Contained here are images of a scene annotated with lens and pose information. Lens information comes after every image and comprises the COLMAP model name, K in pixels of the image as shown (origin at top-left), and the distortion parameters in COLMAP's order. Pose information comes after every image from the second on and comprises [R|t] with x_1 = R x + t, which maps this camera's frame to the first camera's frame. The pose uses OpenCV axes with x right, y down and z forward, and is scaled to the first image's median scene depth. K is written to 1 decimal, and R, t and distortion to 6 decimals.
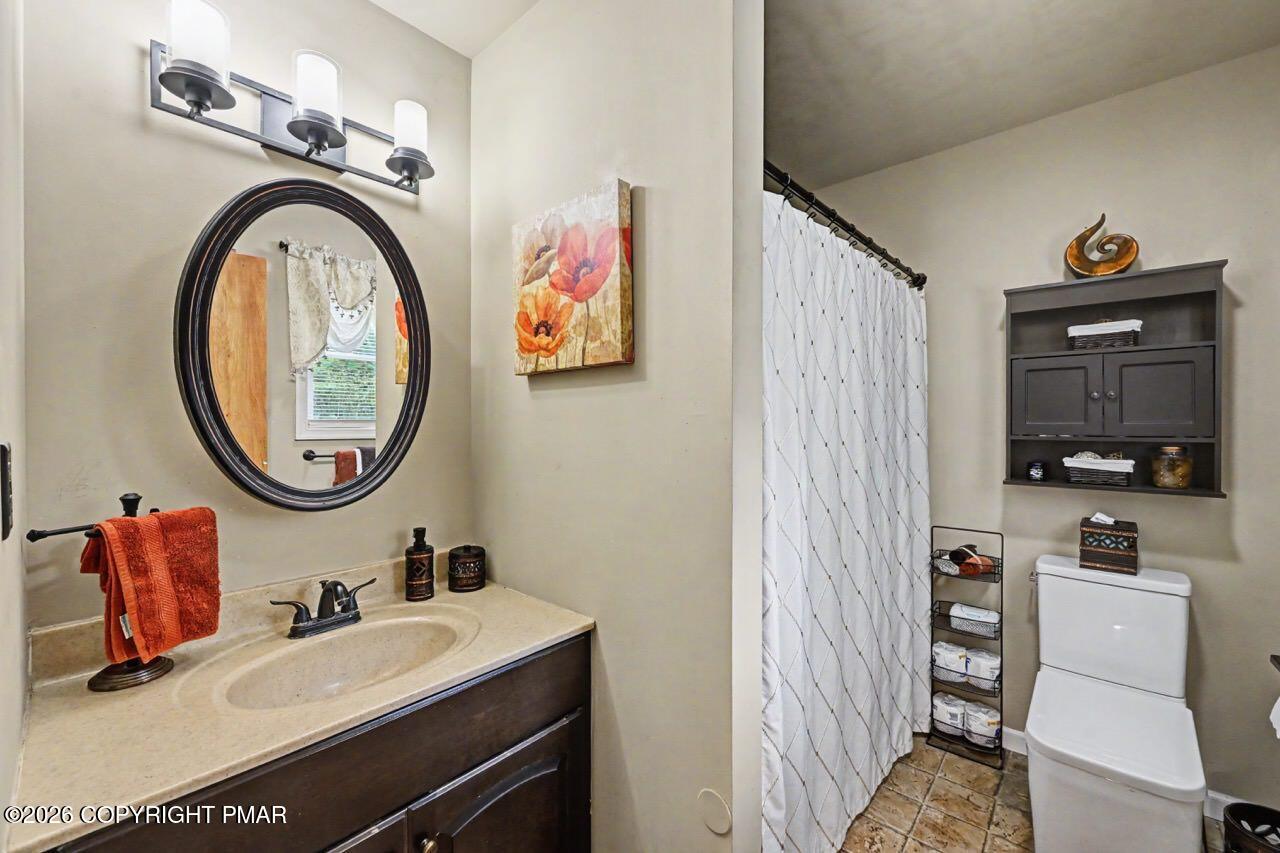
lens RADIAL K [[505.0, 0, 643.4], [0, 505.0, 429.4], [0, 0, 1]] dist [-0.000627, 0.000172]
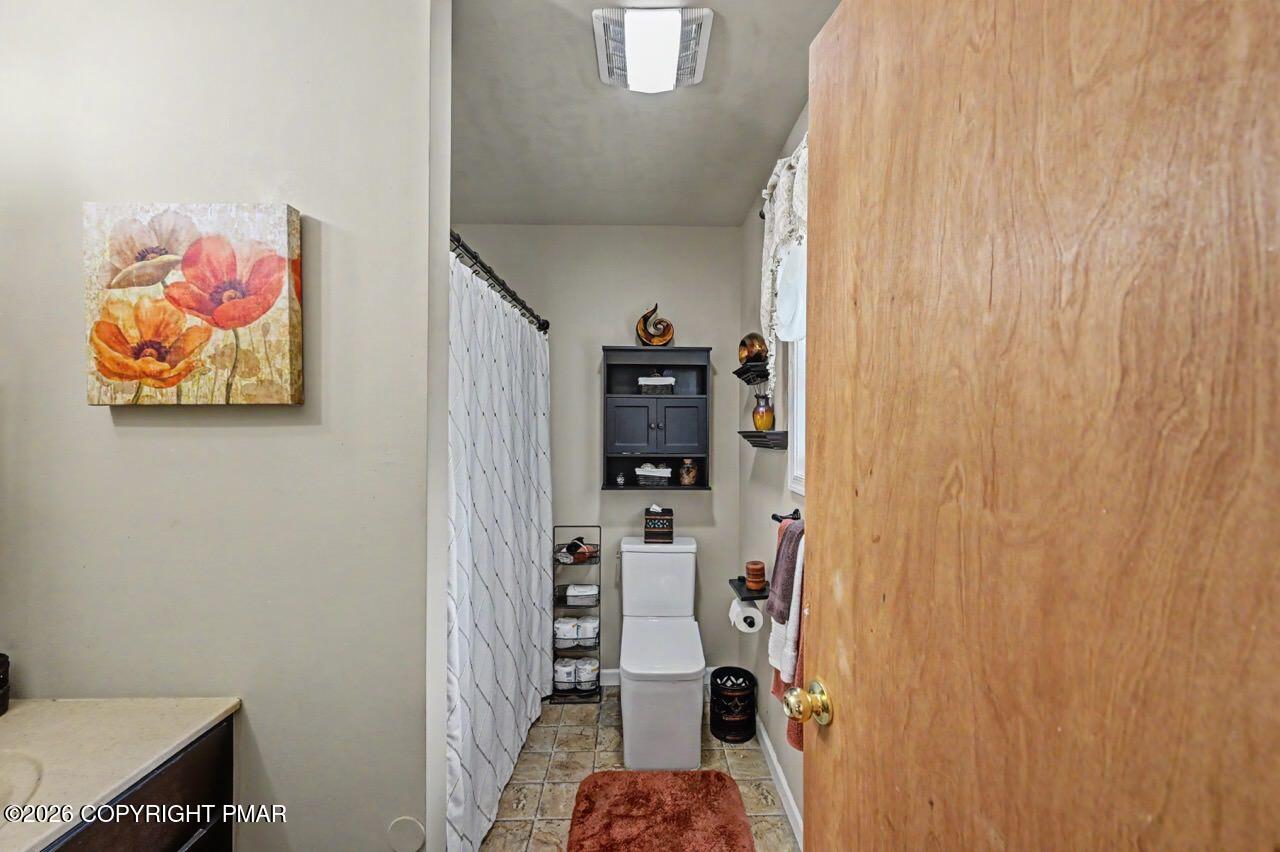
lens RADIAL K [[505.0, 0, 643.4], [0, 505.0, 428.9], [0, 0, 1]] dist [-0.000627, 0.000172]
pose [[0.735225, -0.000376, 0.677823, -0.161327], [-0.001539, 0.999996, 0.002224, -0.077954], [-0.677822, -0.002678, 0.735222, -0.088280]]
